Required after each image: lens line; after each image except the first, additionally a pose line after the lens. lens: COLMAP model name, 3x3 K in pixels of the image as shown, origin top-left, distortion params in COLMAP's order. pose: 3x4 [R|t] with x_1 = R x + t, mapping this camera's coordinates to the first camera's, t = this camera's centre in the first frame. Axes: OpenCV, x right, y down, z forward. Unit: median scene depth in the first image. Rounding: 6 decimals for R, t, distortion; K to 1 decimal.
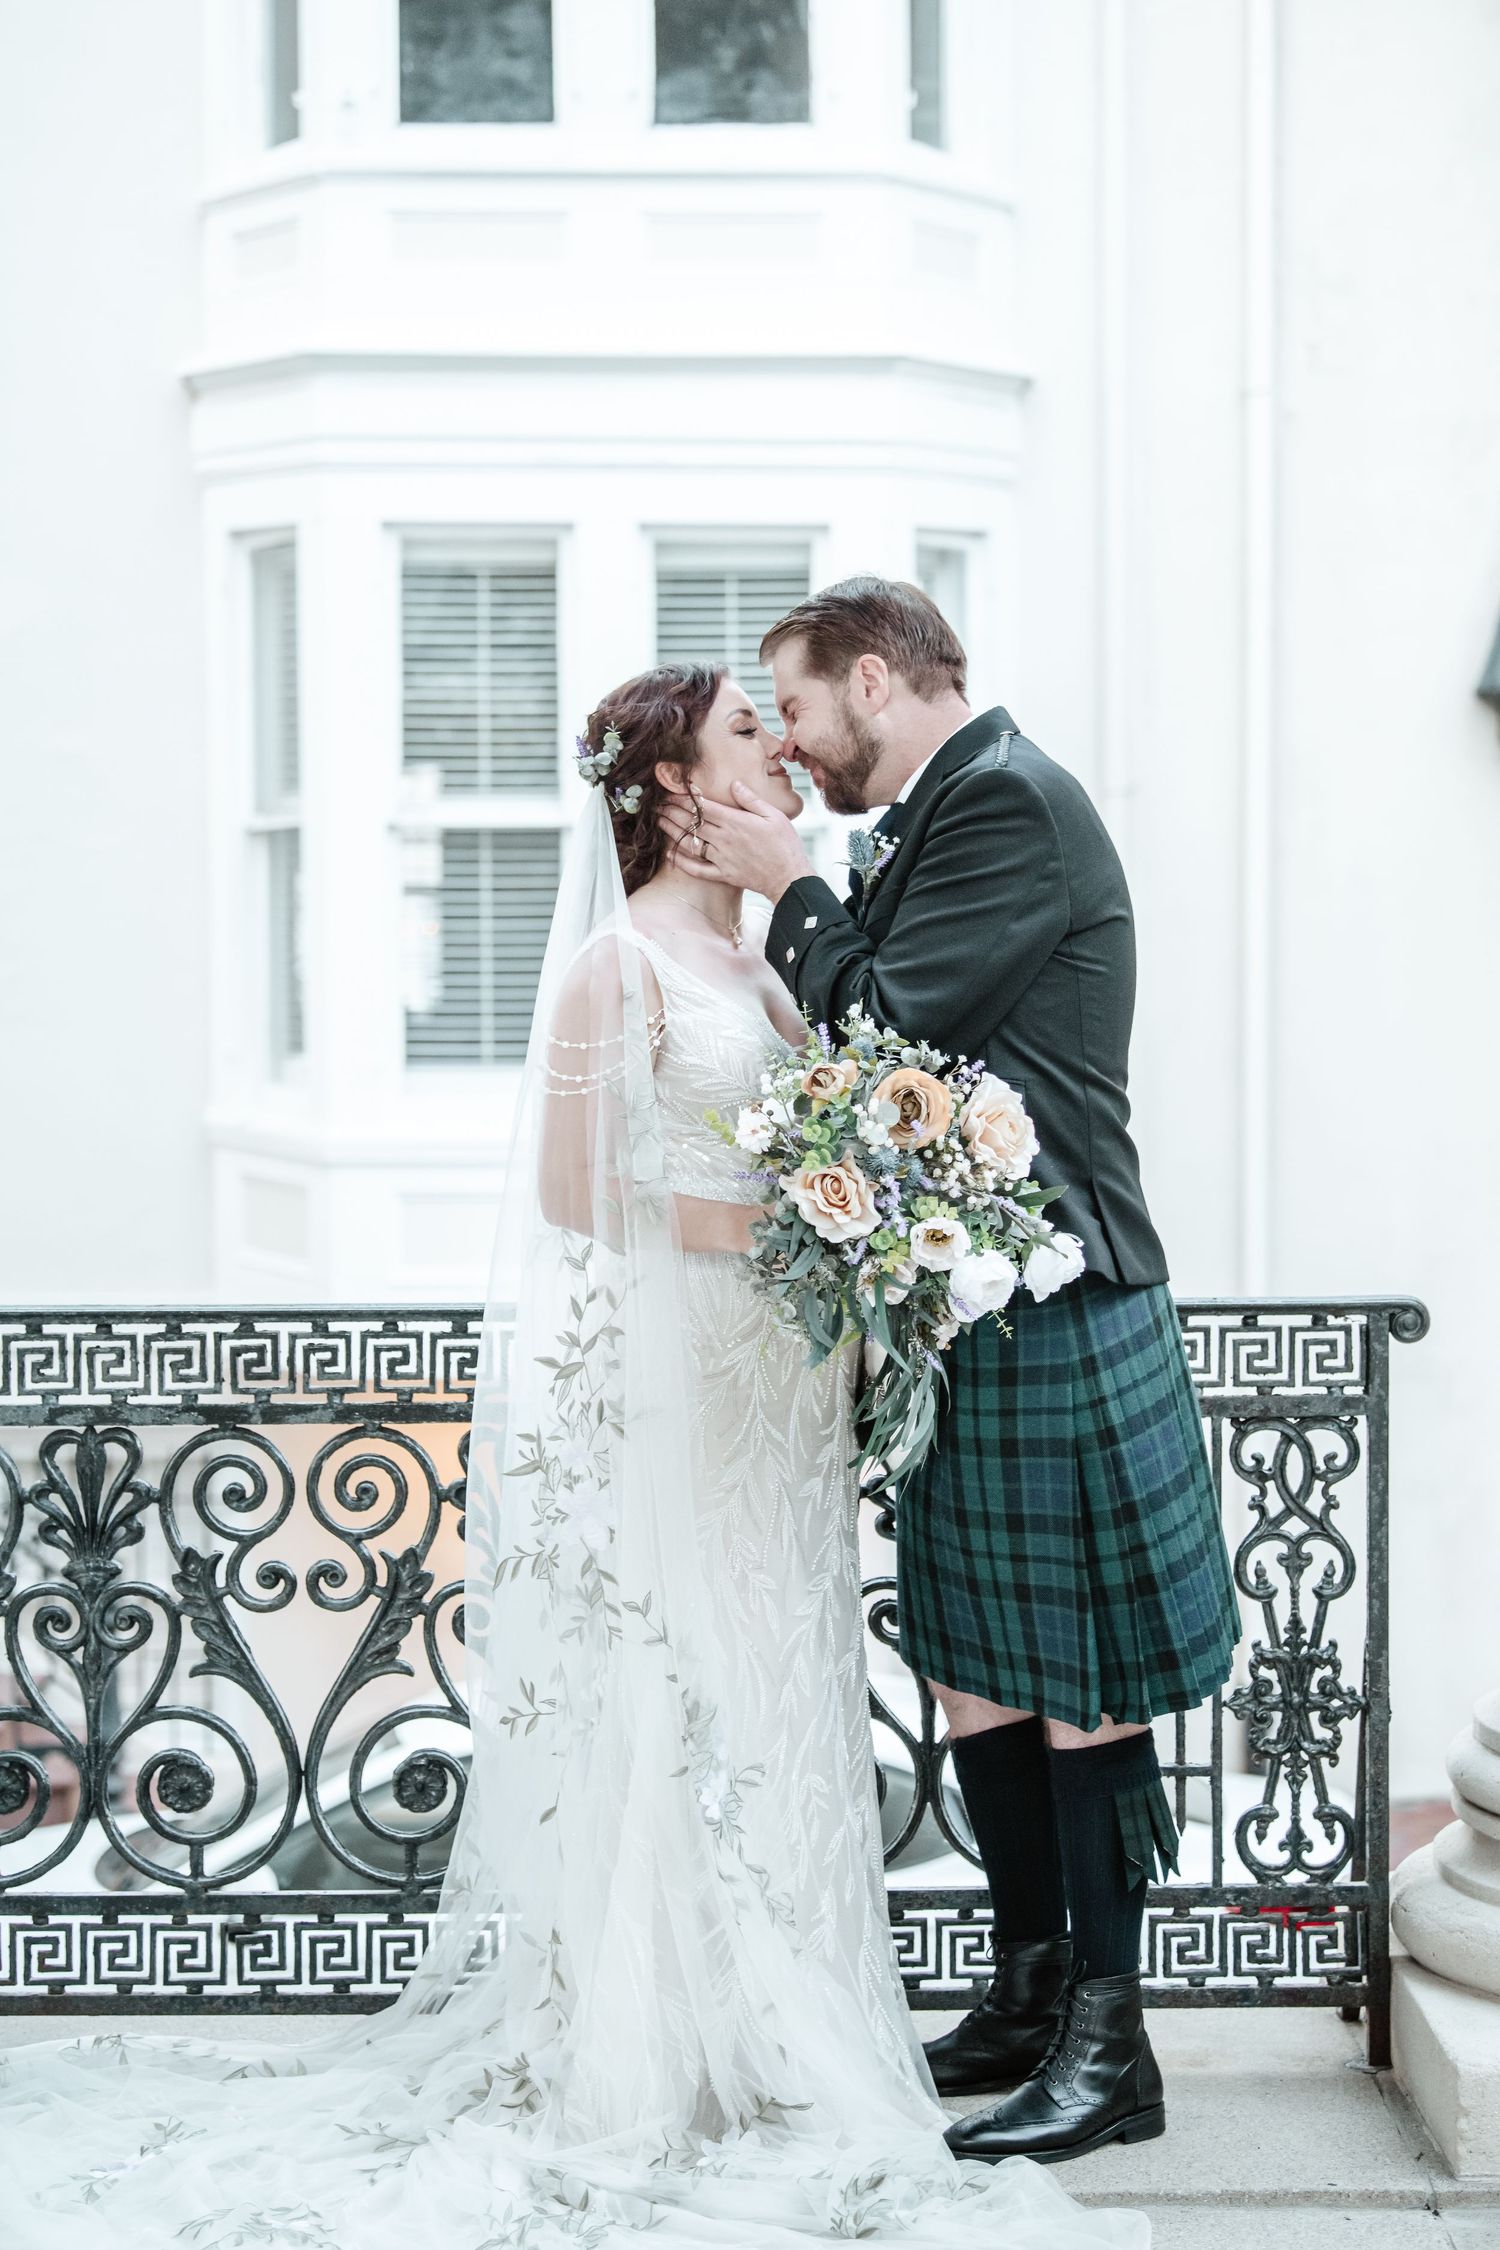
lens RADIAL K [[4733.8, 0, 732.2], [0, 4733.8, 1100.4], [0, 0, 1]] dist [0.073617, 0.000000]
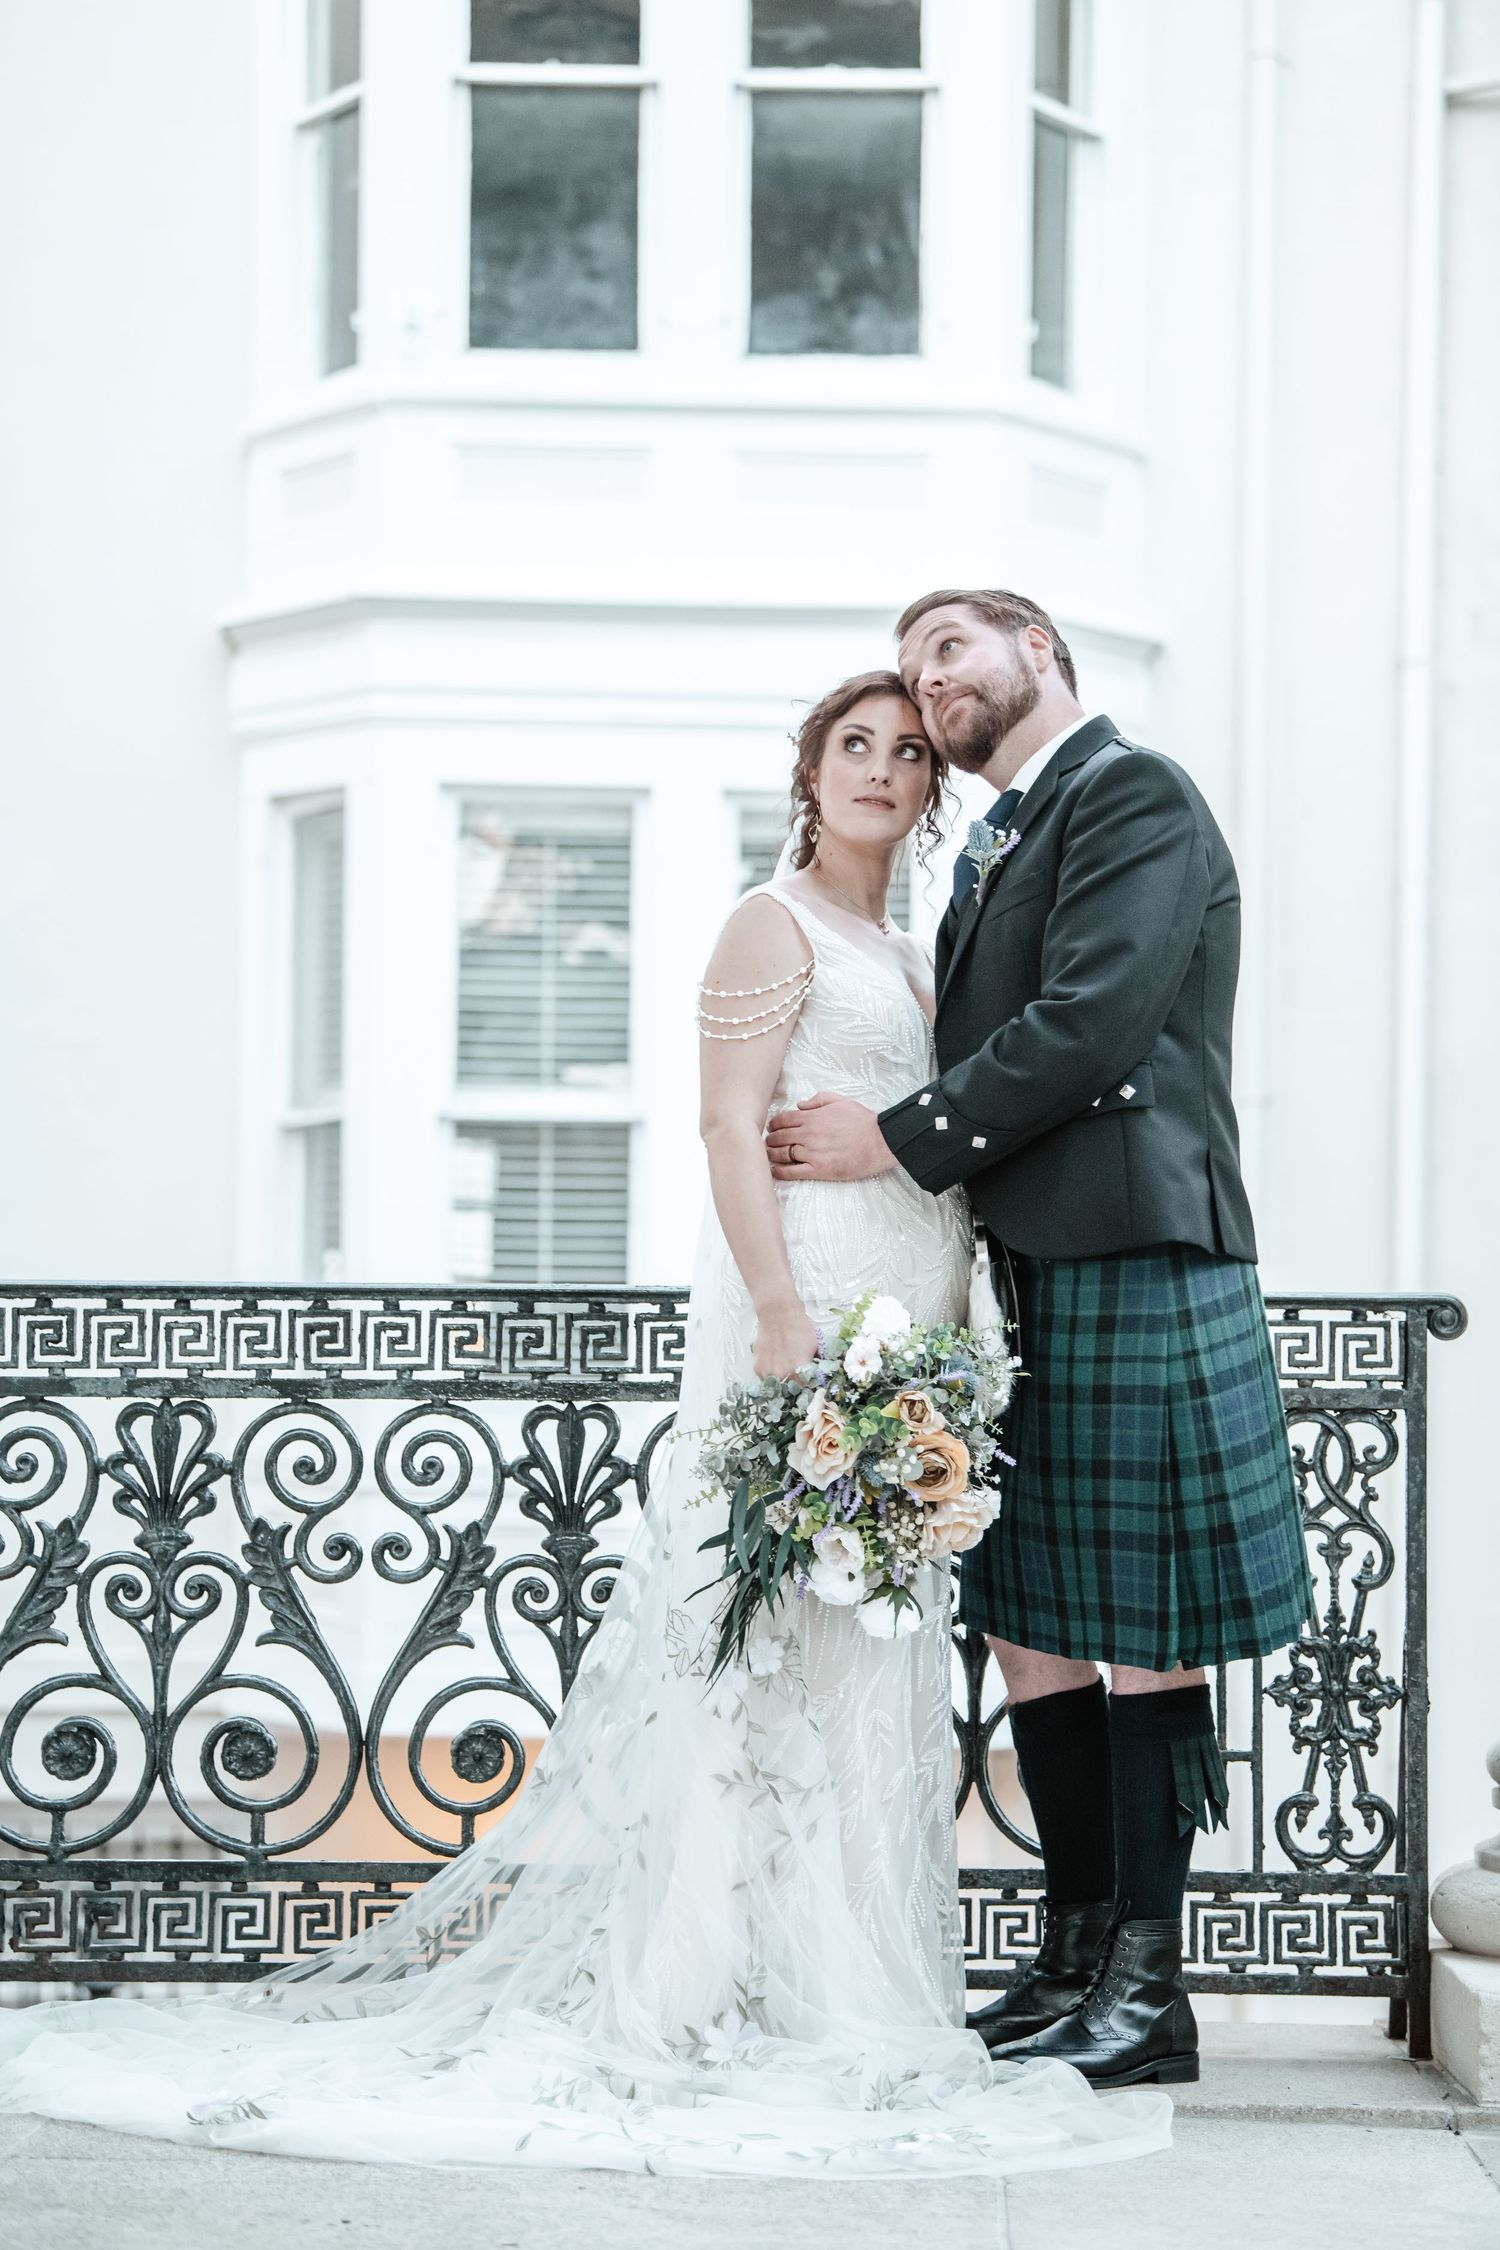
lens RADIAL K [[5770.1, 0, 735.7], [0, 5770.1, 1114.2], [0, 0, 1]] dist [0.443199, 0.000000]
pose [[0.999714, 0.015454, -0.018227, 0.010636], [-0.017122, 0.995313, -0.095180, 0.124741], [0.016671, 0.095465, 0.995293, -0.261072]]
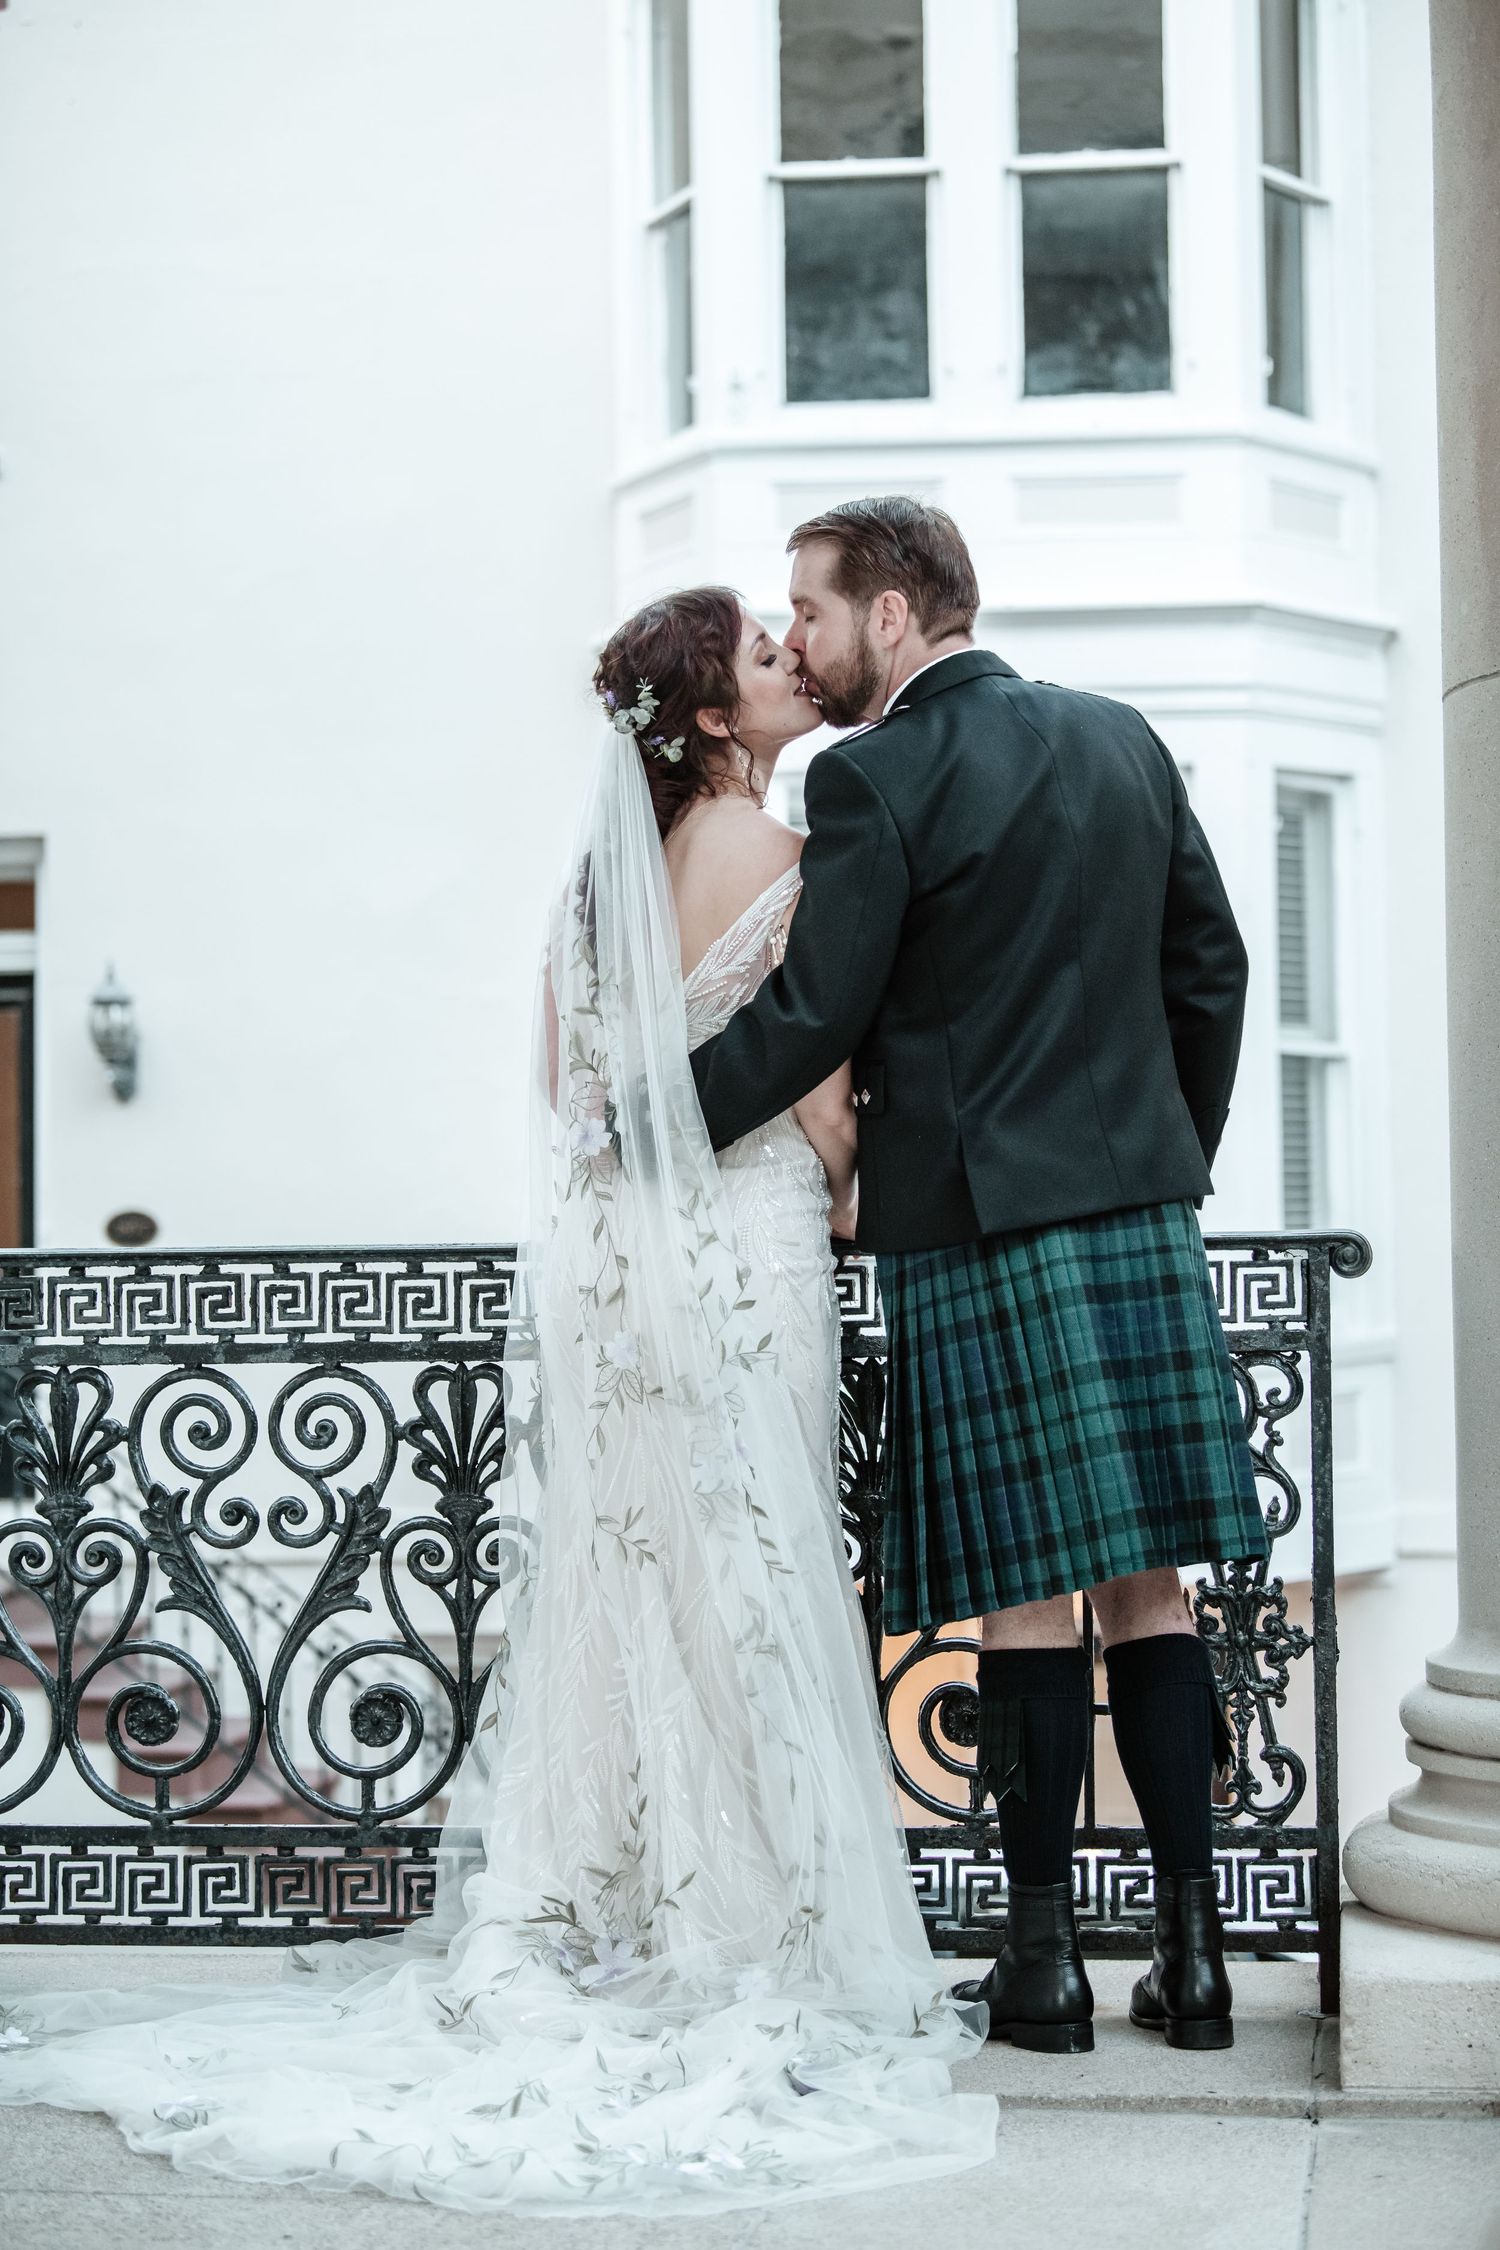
lens RADIAL K [[4410.4, 0, 762.3], [0, 4410.4, 1118.6], [0, 0, 1]] dist [0.083334, 0.000000]
pose [[0.991752, -0.010850, -0.127713, 0.138520], [0.001012, 0.997043, -0.076844, 0.088726], [0.128169, 0.076081, 0.988830, 0.063481]]
